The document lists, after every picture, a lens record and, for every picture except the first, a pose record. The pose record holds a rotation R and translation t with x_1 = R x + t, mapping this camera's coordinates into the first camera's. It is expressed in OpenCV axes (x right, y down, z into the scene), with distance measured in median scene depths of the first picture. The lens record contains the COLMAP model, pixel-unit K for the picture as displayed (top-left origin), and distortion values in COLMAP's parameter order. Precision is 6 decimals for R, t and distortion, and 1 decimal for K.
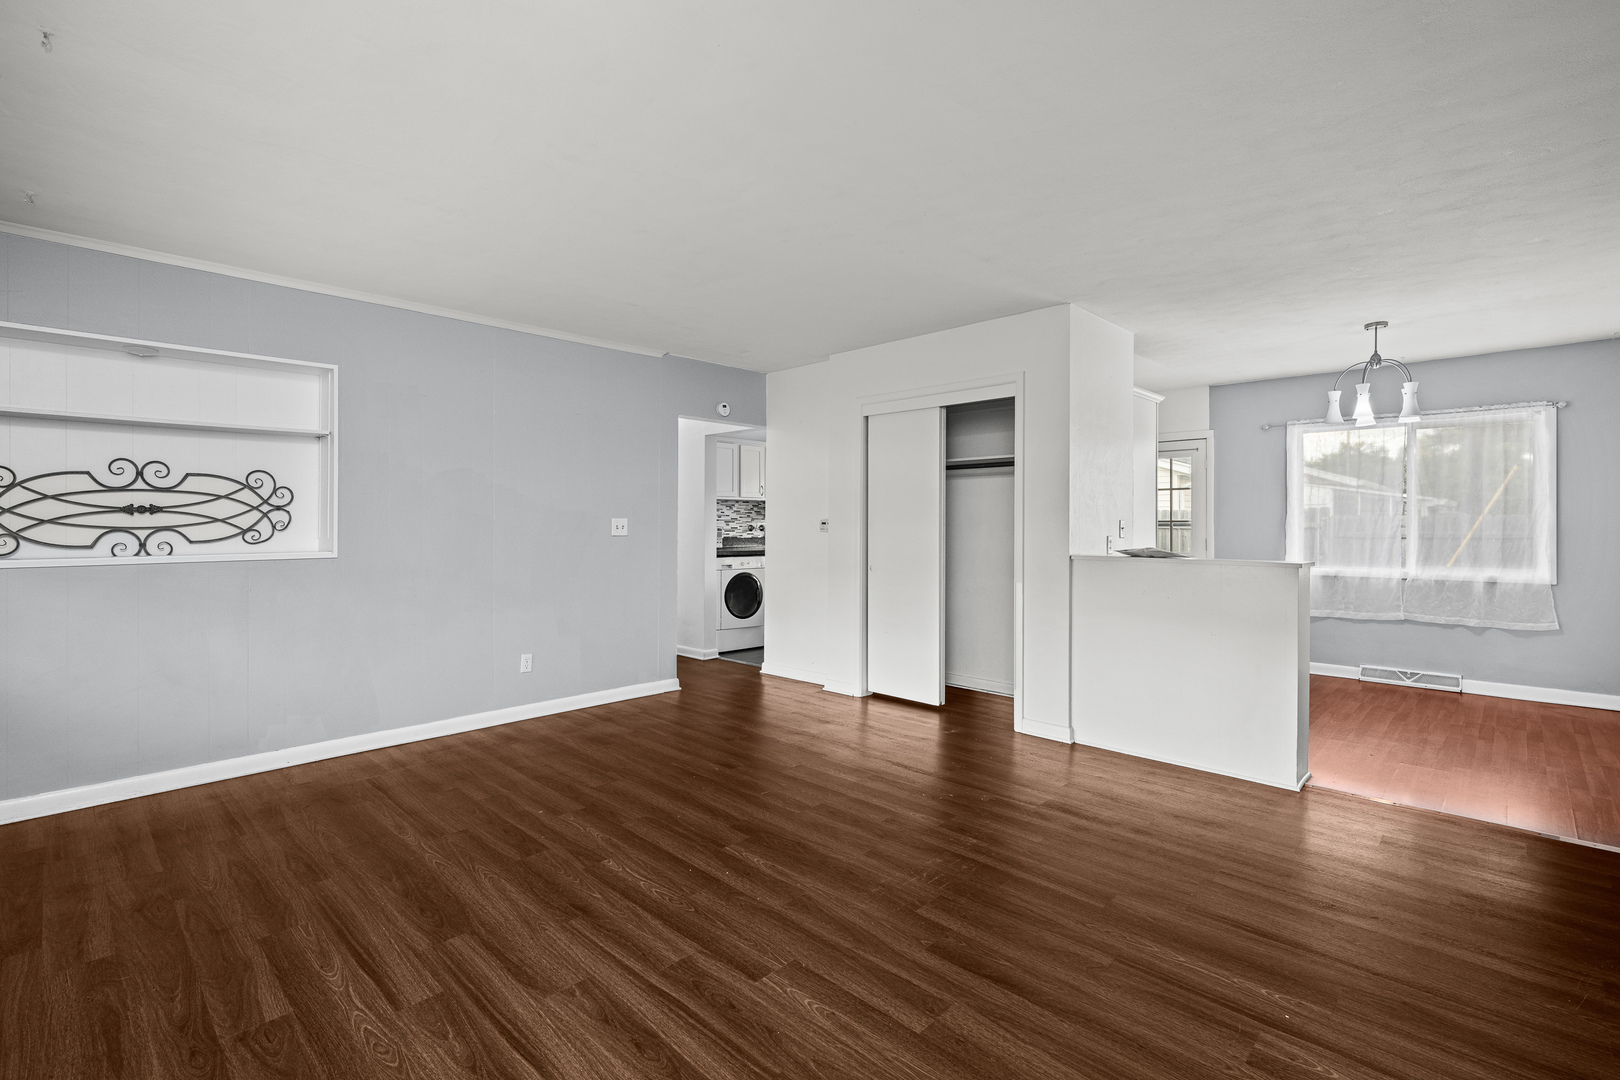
lens RADIAL K [[748.7, 0, 835.0], [0, 748.7, 525.8], [0, 0, 1]] dist [0.000993, 0.000363]
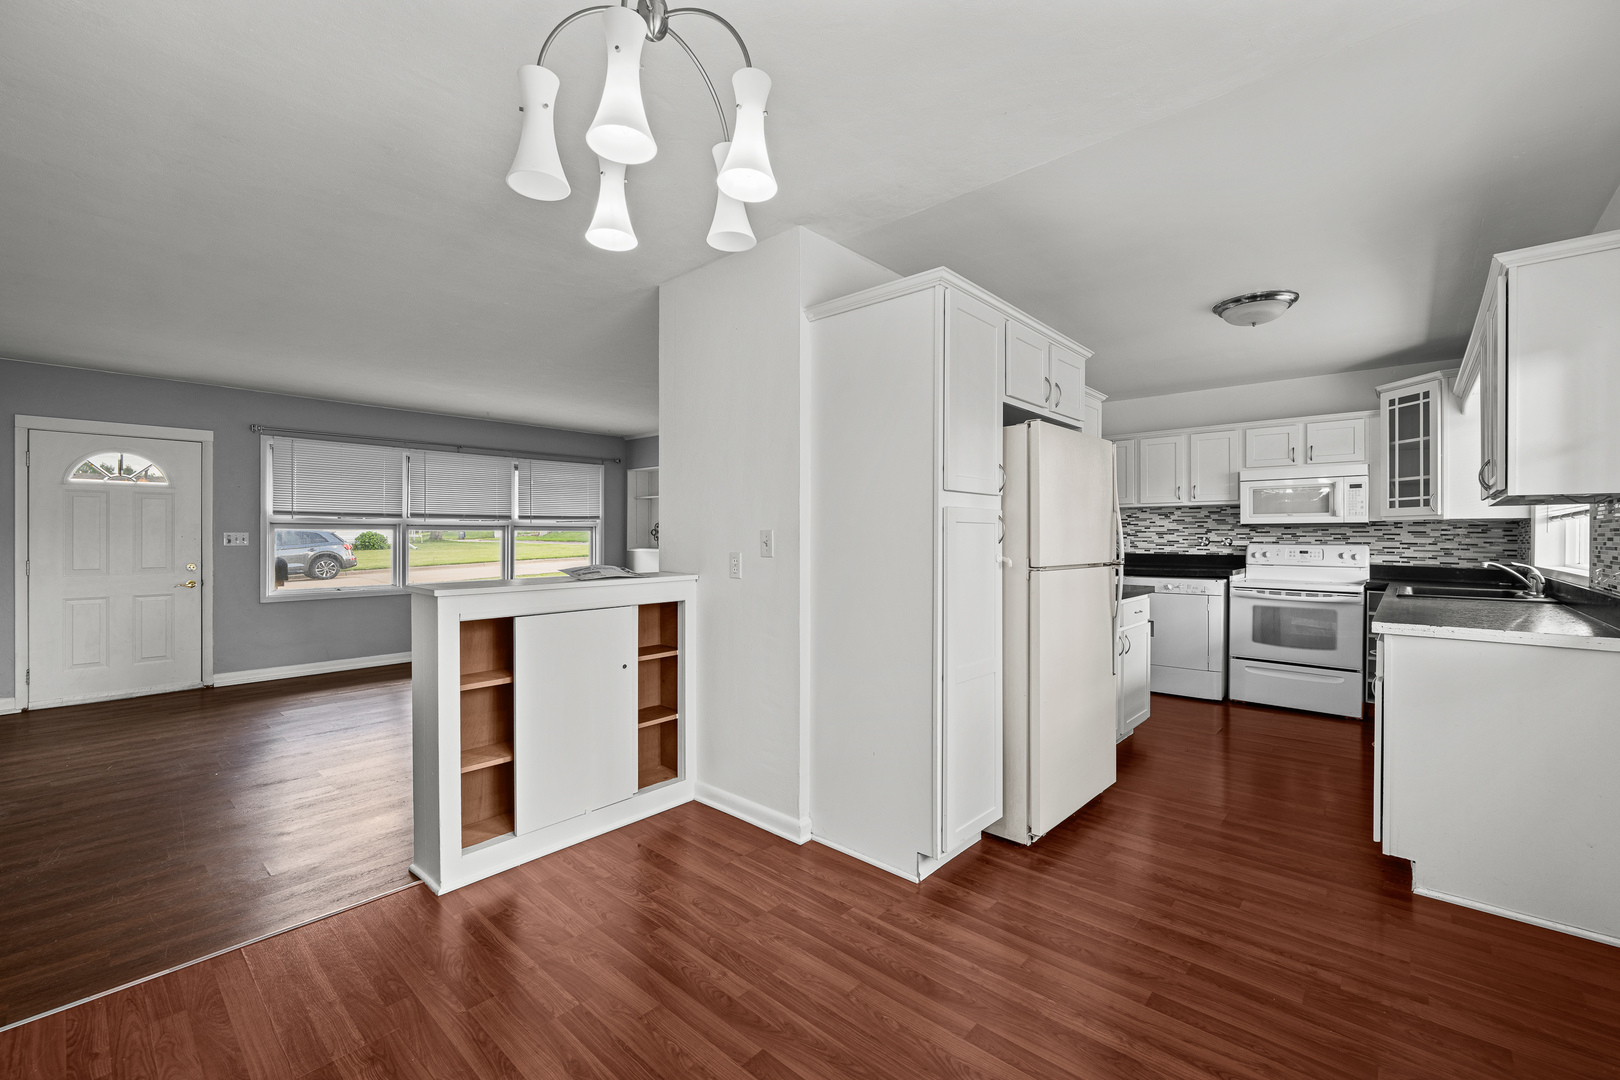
lens RADIAL K [[656.4, 0, 801.3], [0, 656.4, 542.3], [0, 0, 1]] dist [-0.000954, 0.000242]
pose [[0.014835, 0.008372, -0.999855, 0.810435], [-0.002775, 0.999961, 0.008332, -0.001488], [0.999886, 0.002651, 0.014857, 0.861096]]
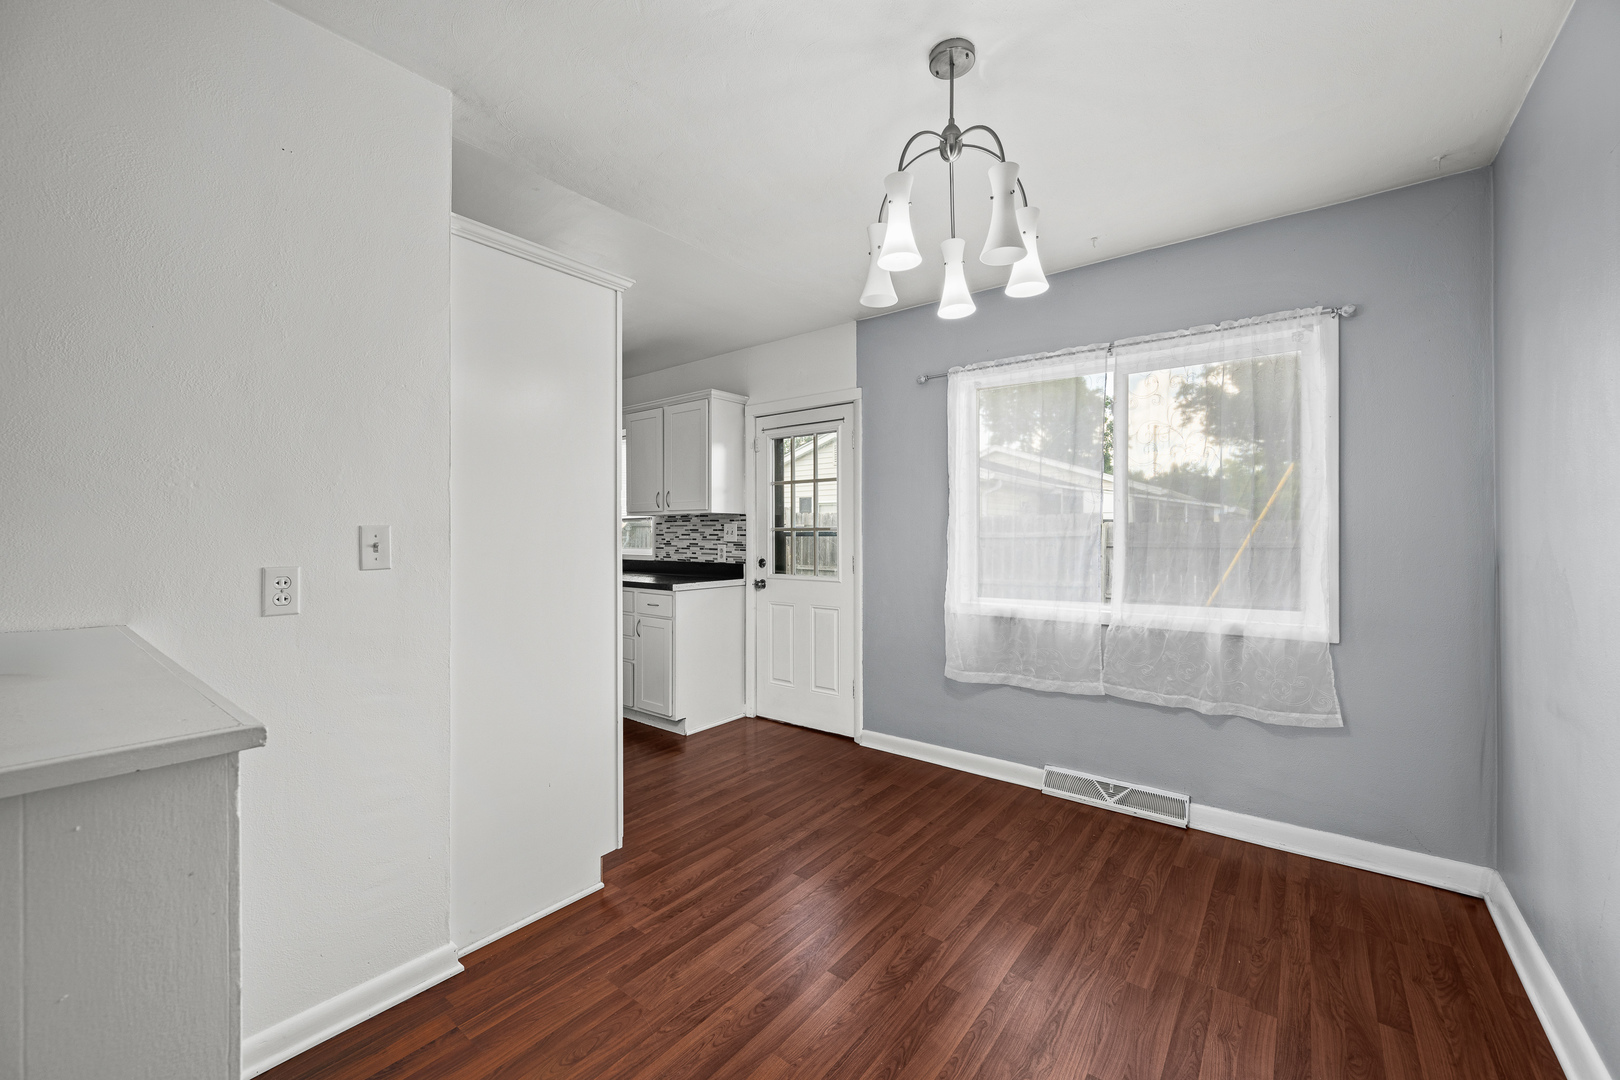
lens RADIAL K [[656.4, 0, 841.9], [0, 656.4, 536.8], [0, 0, 1]] dist [-0.000954, 0.000242]
pose [[0.992477, -0.004263, 0.122354, 0.500492], [0.003851, 0.999986, 0.003606, -0.001107], [-0.122367, -0.003108, 0.992480, 0.523597]]
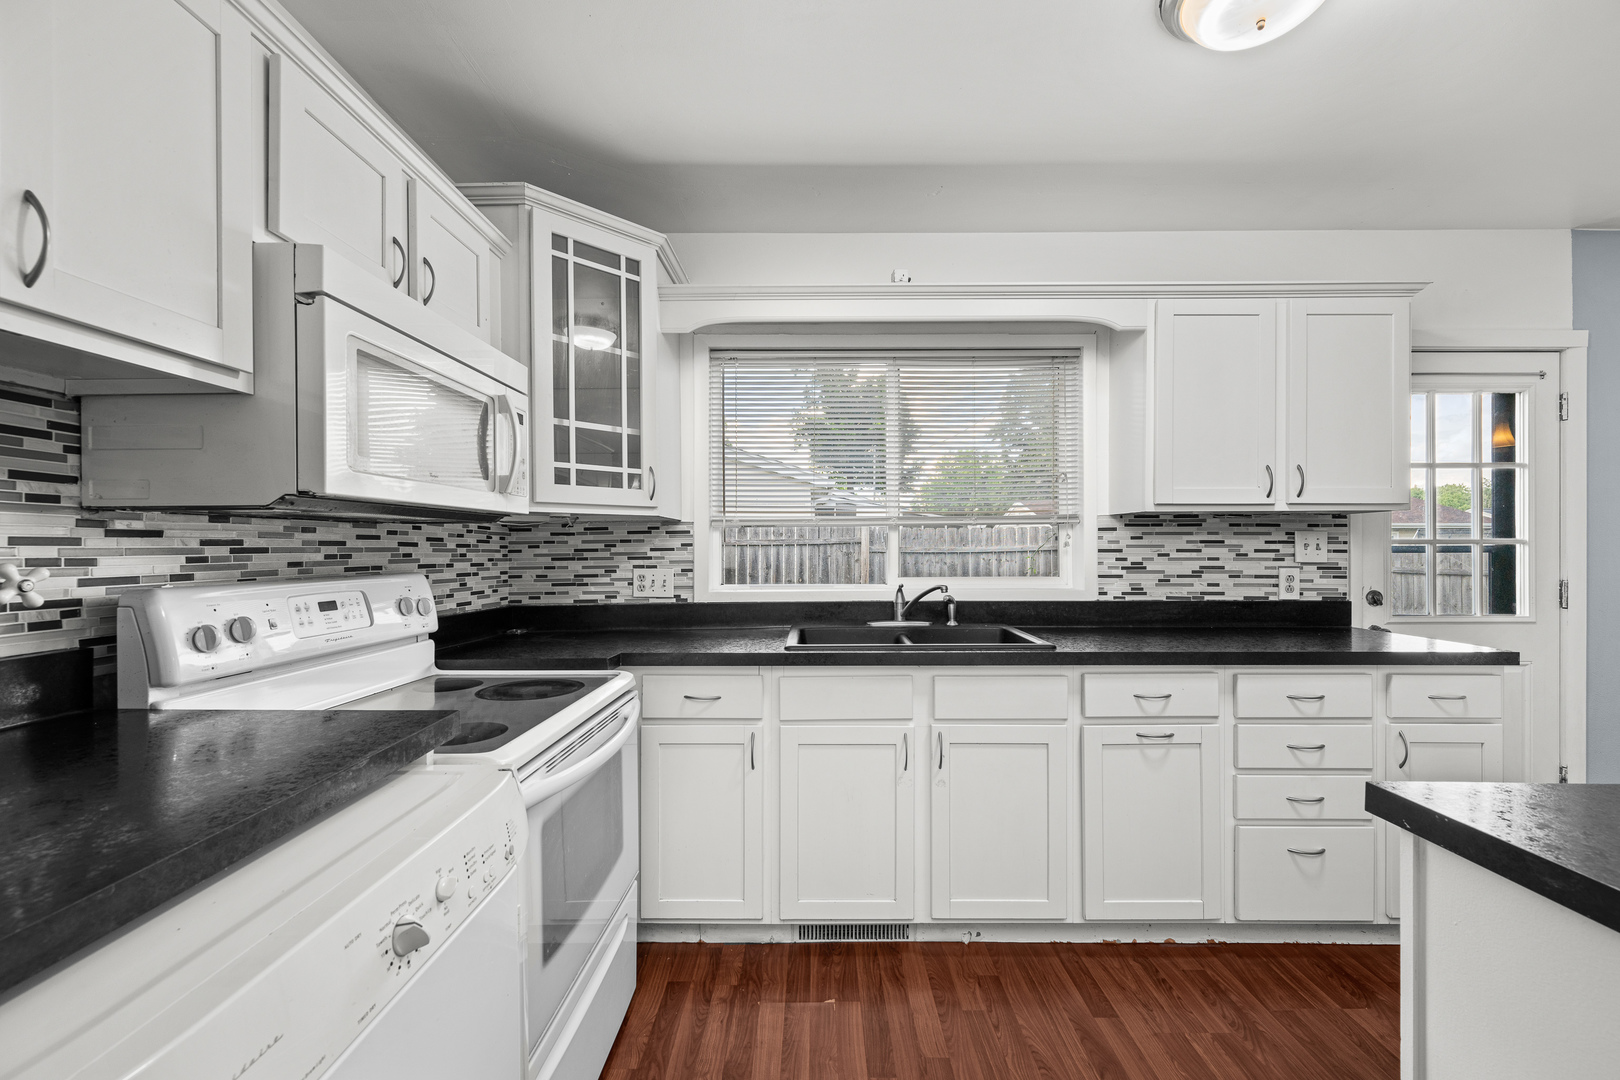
lens RADIAL K [[656.4, 0, 816.9], [0, 656.4, 544.3], [0, 0, 1]] dist [-0.000954, 0.000242]
pose [[0.737658, -0.000394, 0.675175, -0.099513], [0.002766, 0.999993, -0.002438, -0.005463], [-0.675169, 0.003666, 0.737654, 1.237460]]
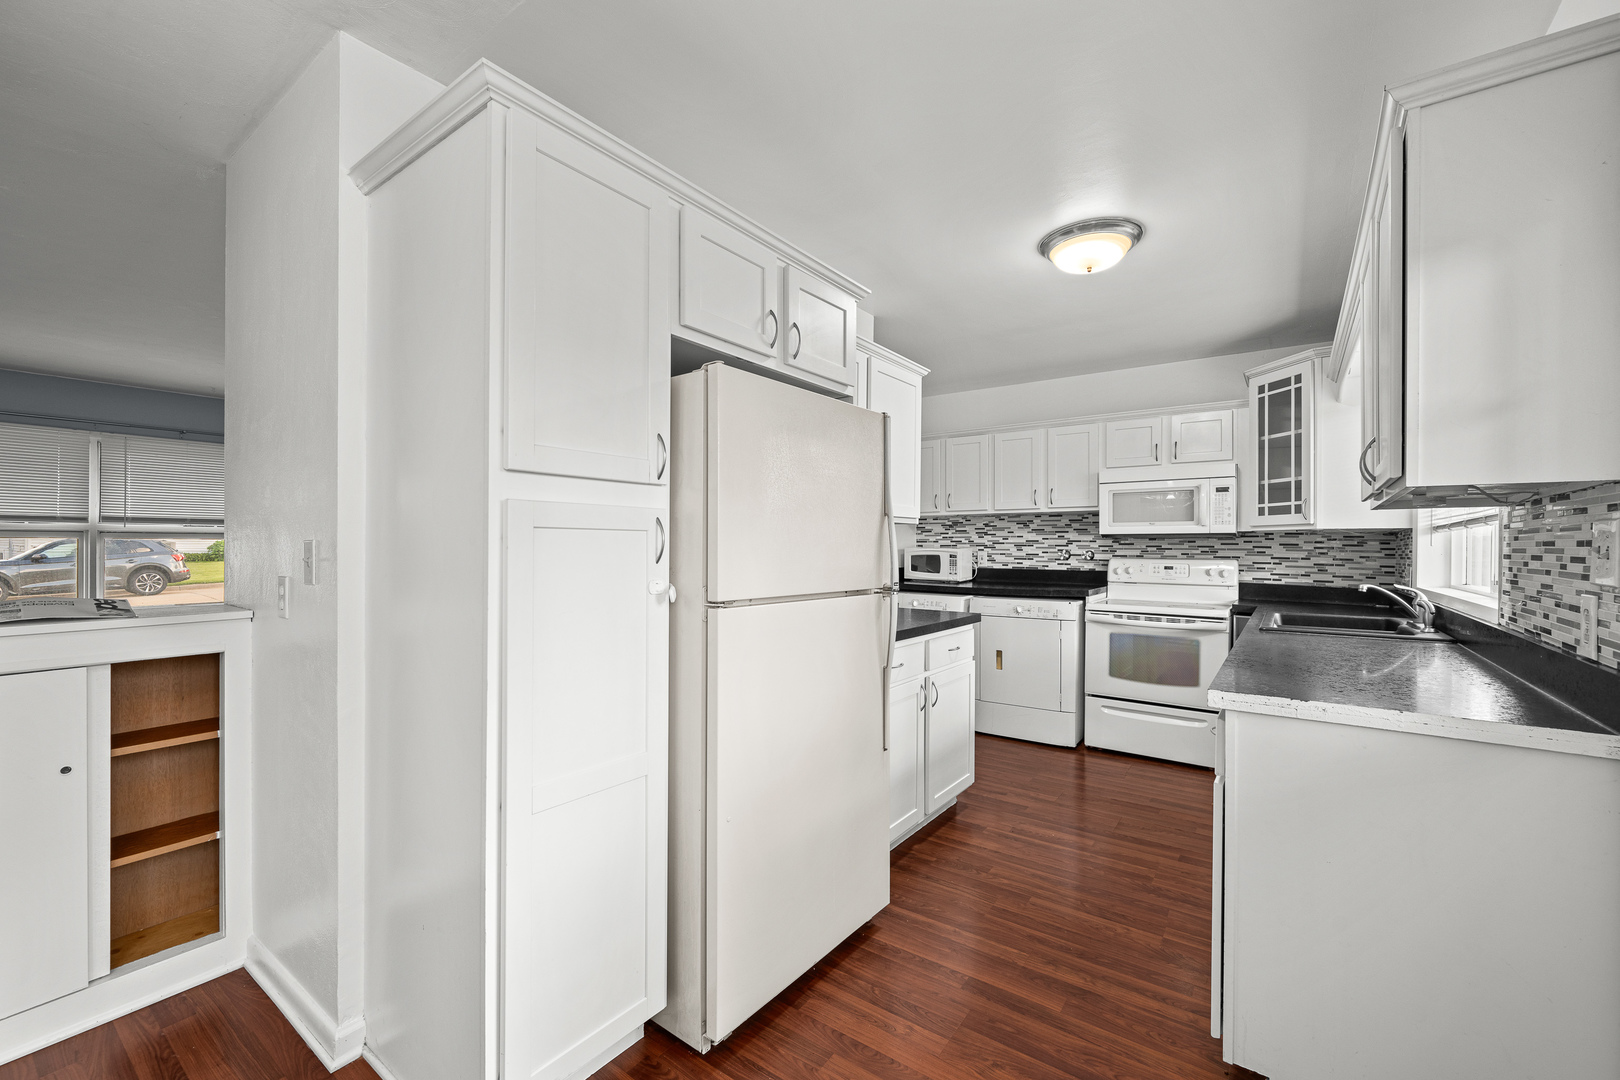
lens RADIAL K [[656.4, 0, 816.3], [0, 656.4, 552.5], [0, 0, 1]] dist [-0.000954, 0.000242]
pose [[0.133818, 0.009207, -0.990963, 0.625009], [-0.004619, 0.999952, 0.008667, -0.004930], [0.990995, 0.003418, 0.133854, 1.052540]]
